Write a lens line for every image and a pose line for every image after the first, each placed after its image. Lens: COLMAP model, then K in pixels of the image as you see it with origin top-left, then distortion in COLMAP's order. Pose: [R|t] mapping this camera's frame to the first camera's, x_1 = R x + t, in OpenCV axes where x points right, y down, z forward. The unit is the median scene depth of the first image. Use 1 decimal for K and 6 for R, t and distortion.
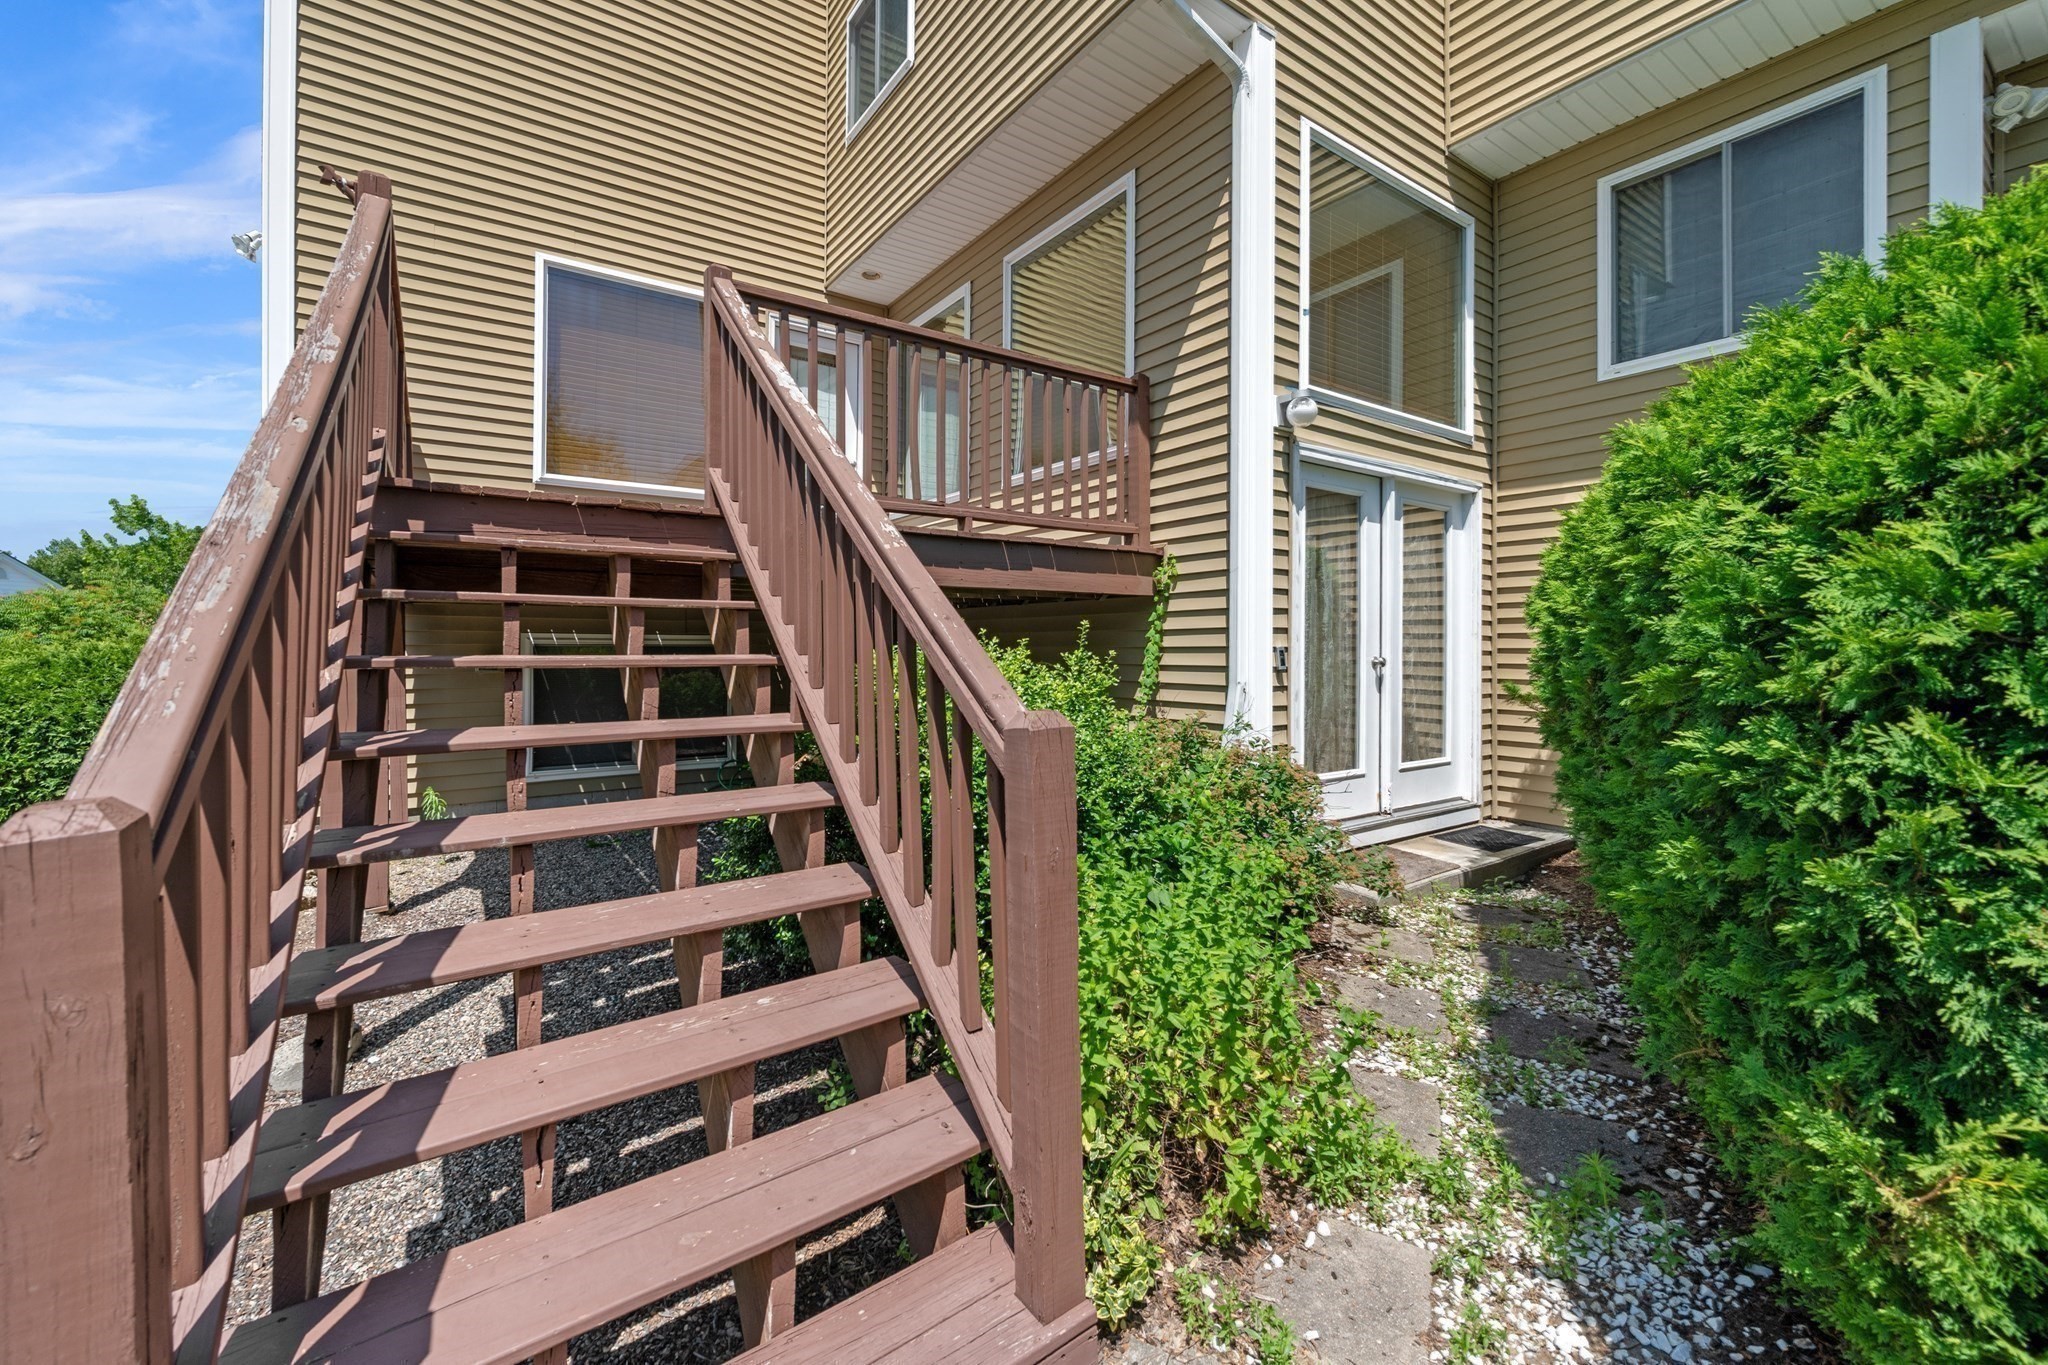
lens RADIAL K [[829.7, 0, 1023.8], [0, 829.7, 639.5], [0, 0, 1]] dist [-0.000111, 0.000159]
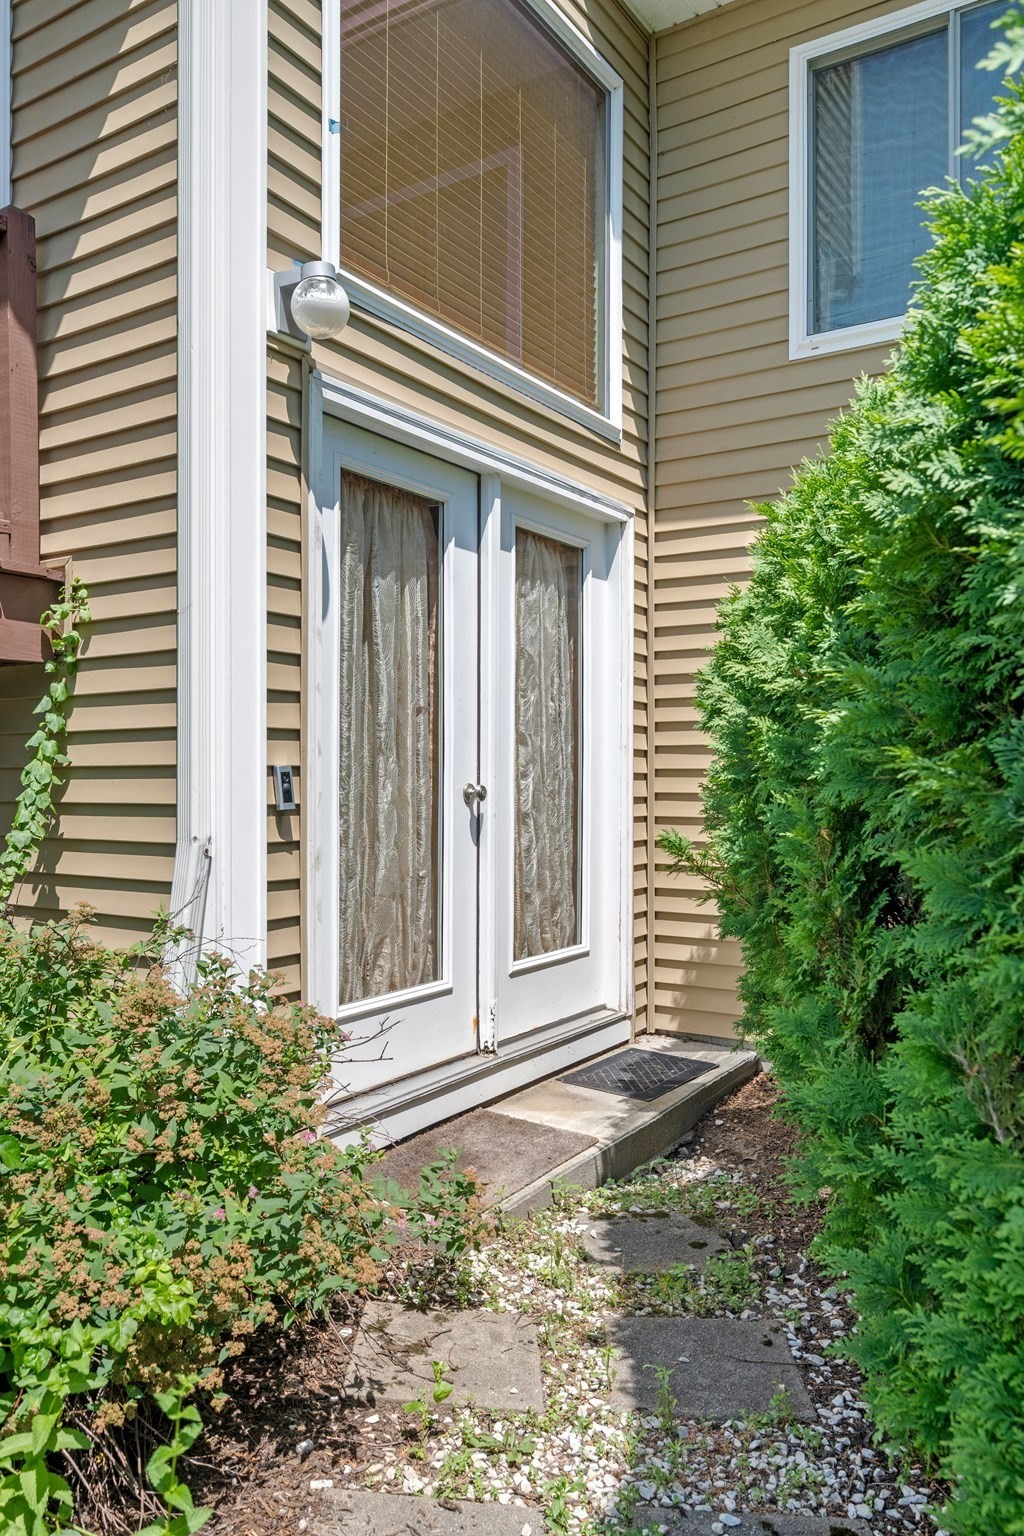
lens RADIAL K [[1120.6, 0, 511.2], [0, 1120.6, 768.4], [0, 0, 1]] dist [-0.013426, 0.002153]
pose [[0.924947, -0.001476, 0.380092, 0.161064], [-0.000725, 0.999984, 0.005649, 0.006148], [-0.380094, -0.005501, 0.924931, 0.278993]]
